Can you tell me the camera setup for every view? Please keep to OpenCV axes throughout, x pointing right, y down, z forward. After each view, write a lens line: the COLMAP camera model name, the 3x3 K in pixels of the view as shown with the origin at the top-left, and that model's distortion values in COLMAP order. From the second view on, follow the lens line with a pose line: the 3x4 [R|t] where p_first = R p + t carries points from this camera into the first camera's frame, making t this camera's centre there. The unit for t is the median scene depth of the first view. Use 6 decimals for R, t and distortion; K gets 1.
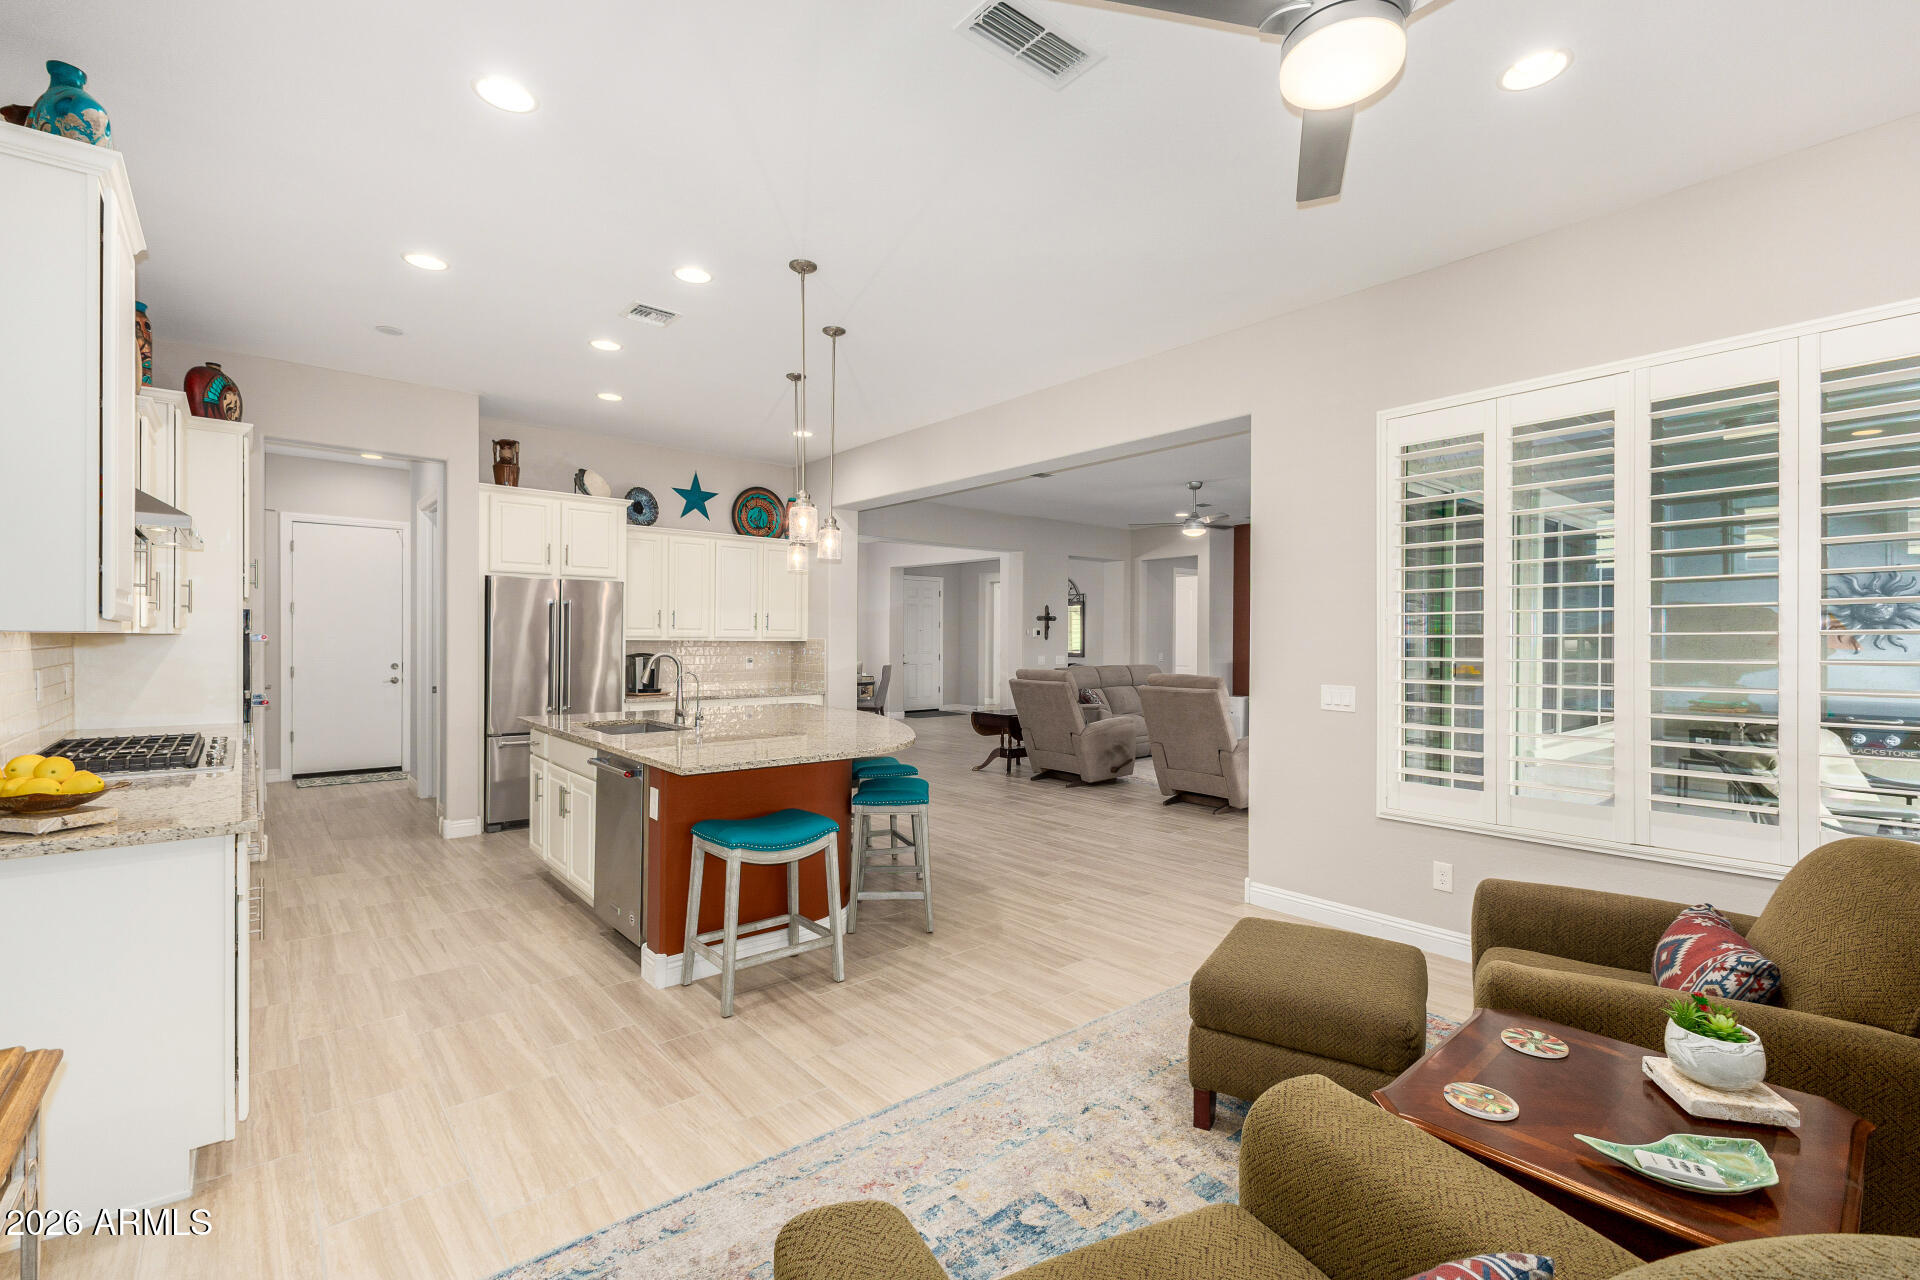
lens RADIAL K [[827.7, 0, 955.4], [0, 827.7, 642.6], [0, 0, 1]] dist [0.011843, -0.004603]
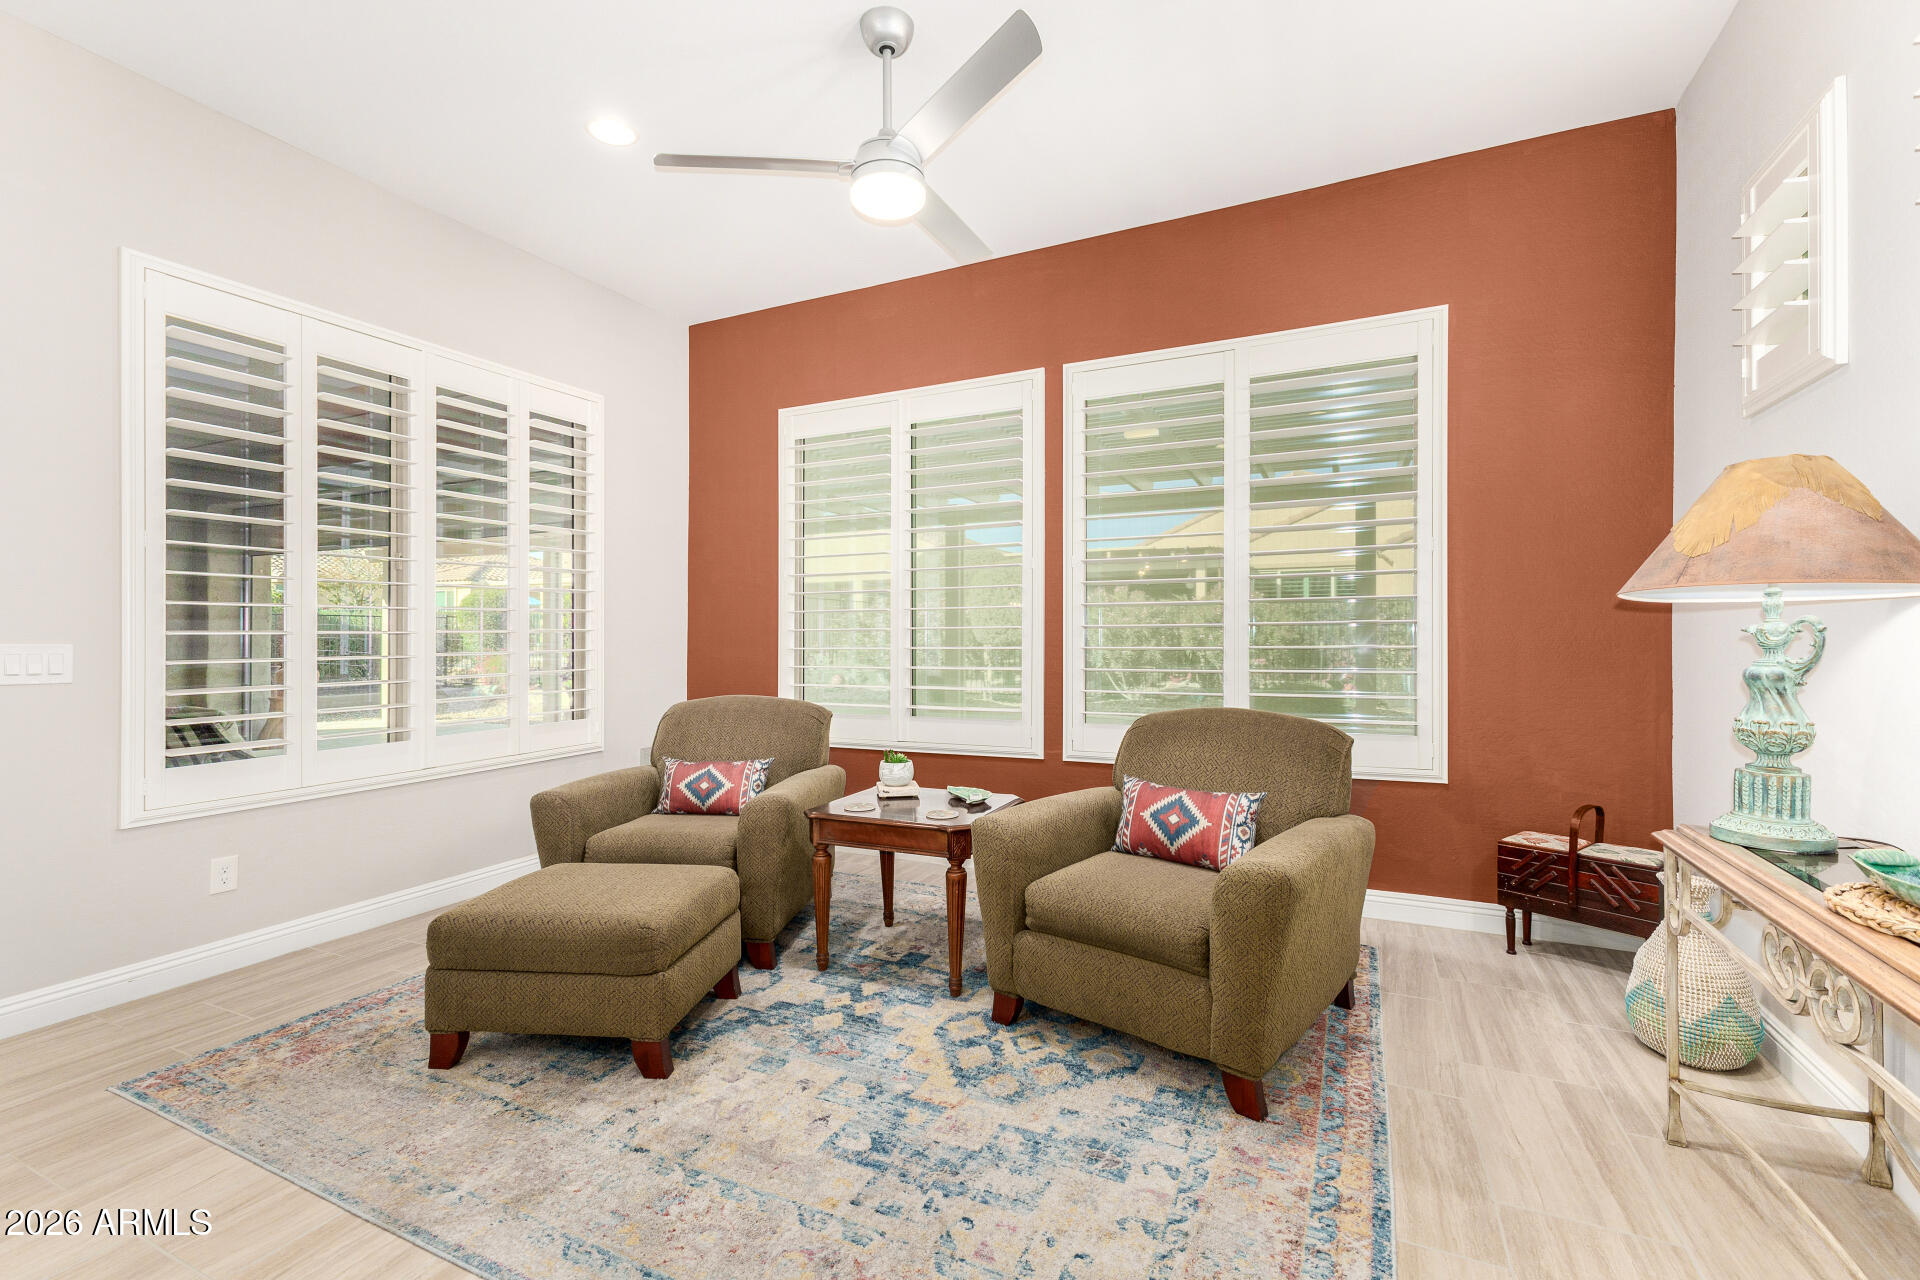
lens RADIAL K [[827.7, 0, 974.0], [0, 827.7, 639.1], [0, 0, 1]] dist [0.011843, -0.004603]
pose [[-0.424478, -0.005348, 0.905422, -0.252148], [0.004487, 0.999958, 0.008010, 0.029098], [-0.905427, 0.007463, -0.424436, 0.387015]]
